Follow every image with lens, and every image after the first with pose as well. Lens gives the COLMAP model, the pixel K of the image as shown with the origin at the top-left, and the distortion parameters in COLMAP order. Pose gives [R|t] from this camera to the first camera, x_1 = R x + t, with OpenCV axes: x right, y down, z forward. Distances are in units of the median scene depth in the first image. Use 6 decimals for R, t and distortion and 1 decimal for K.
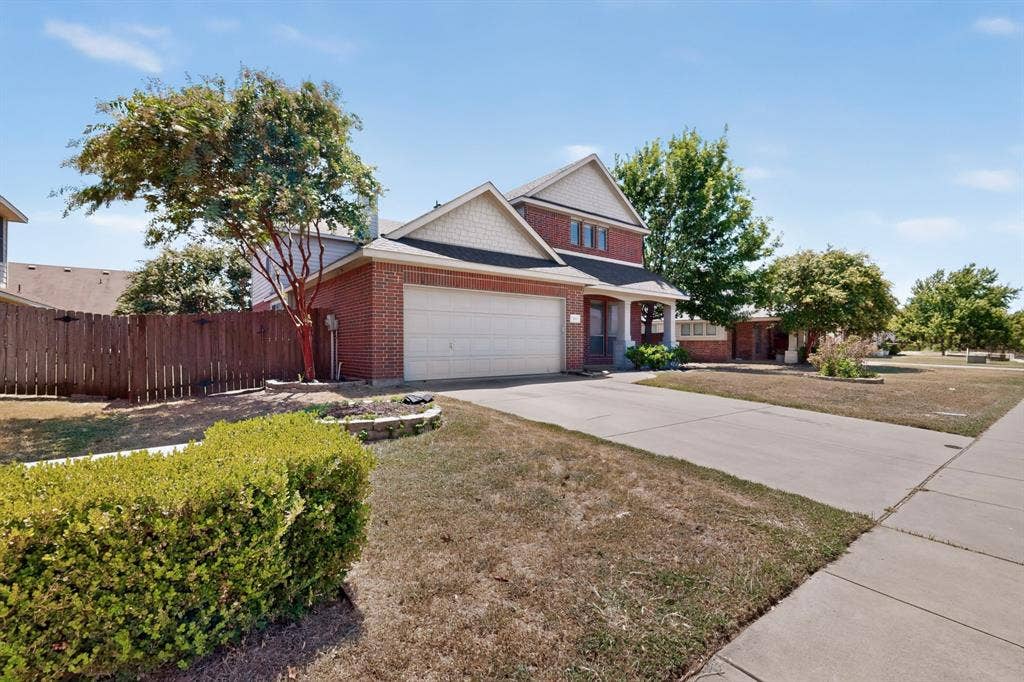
lens RADIAL K [[445.7, 0, 511.5], [0, 445.7, 341.2], [0, 0, 1]] dist [0.010121, -0.001383]
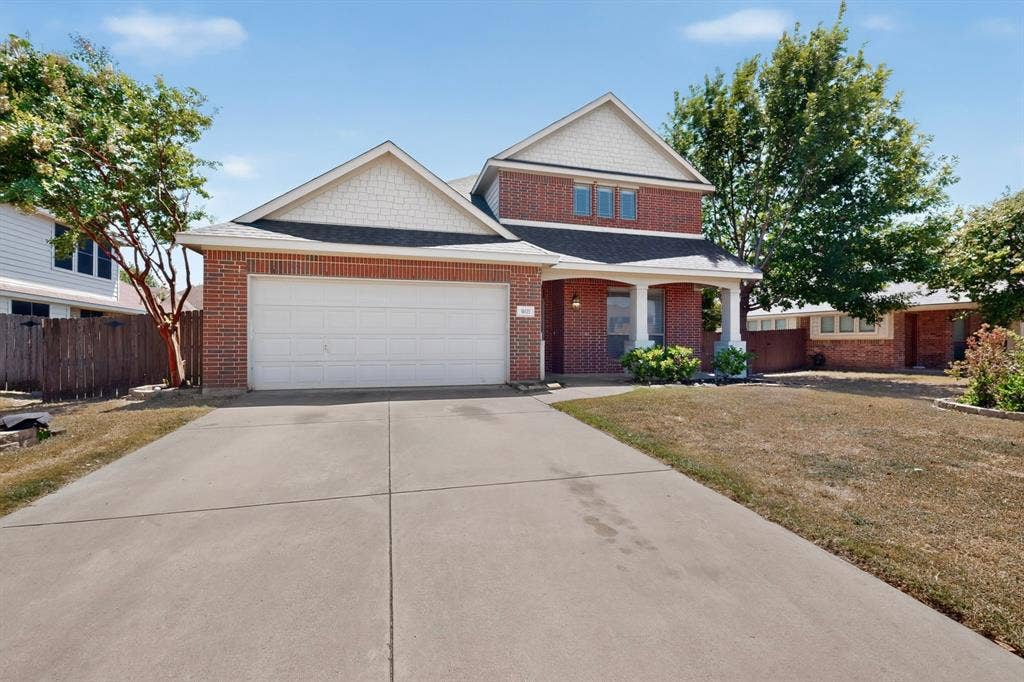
lens RADIAL K [[445.7, 0, 512.0], [0, 445.7, 346.1], [0, 0, 1]] dist [0.010121, -0.001383]
pose [[0.925945, -0.000620, -0.377657, 0.383219], [0.003973, 0.999959, 0.008099, 0.000984], [0.377637, -0.009000, 0.925910, 0.292466]]
